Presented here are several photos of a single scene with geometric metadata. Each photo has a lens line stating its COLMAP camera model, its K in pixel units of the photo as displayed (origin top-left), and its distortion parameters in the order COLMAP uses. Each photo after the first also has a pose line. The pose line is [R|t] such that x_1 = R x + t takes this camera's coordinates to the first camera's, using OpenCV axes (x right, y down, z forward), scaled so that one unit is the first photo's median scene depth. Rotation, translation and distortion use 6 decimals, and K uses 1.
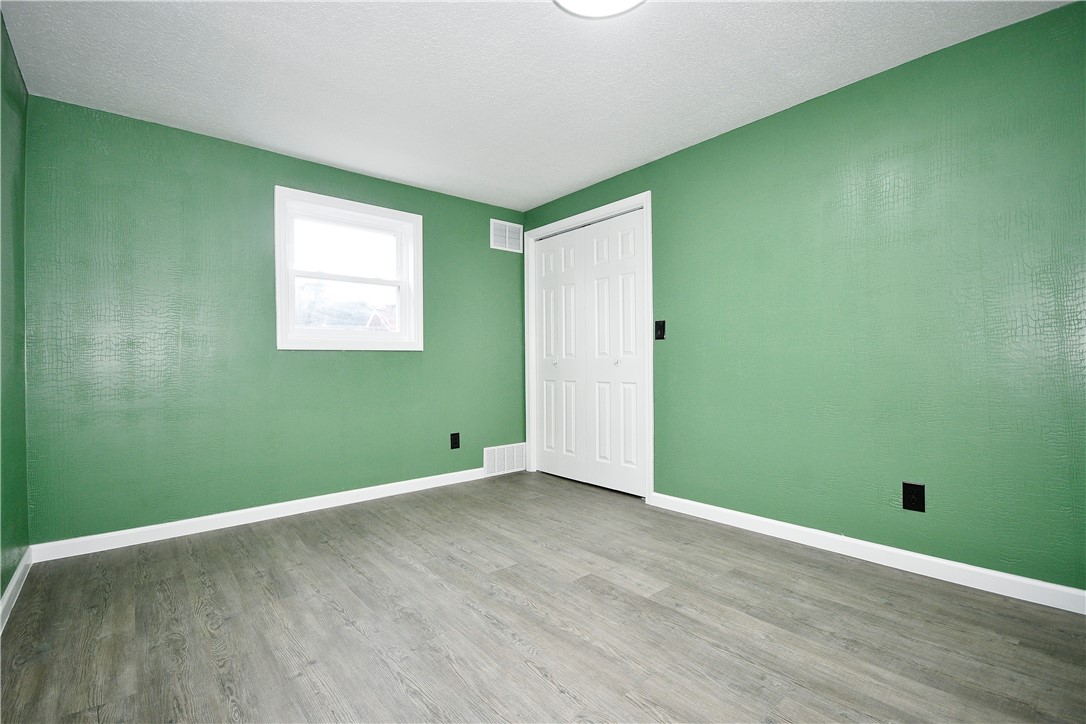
lens RADIAL K [[476.2, 0, 525.2], [0, 476.2, 363.2], [0, 0, 1]] dist [0.000174, -0.001018]
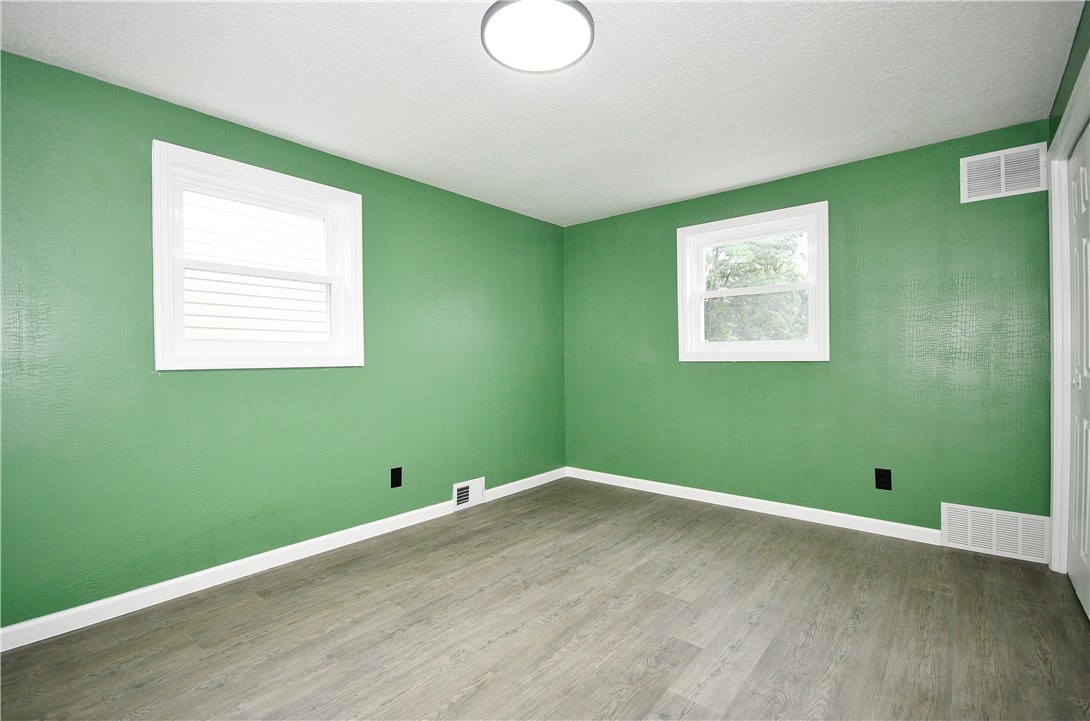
lens RADIAL K [[494.3, 0, 545.0], [0, 494.3, 360.5], [0, 0, 1]] dist [-0.002023, -0.000723]
pose [[0.189955, 0.014222, -0.981690, 0.848083], [0.005930, 0.999860, 0.015633, -0.067914], [0.981775, -0.008791, 0.189844, 0.525537]]
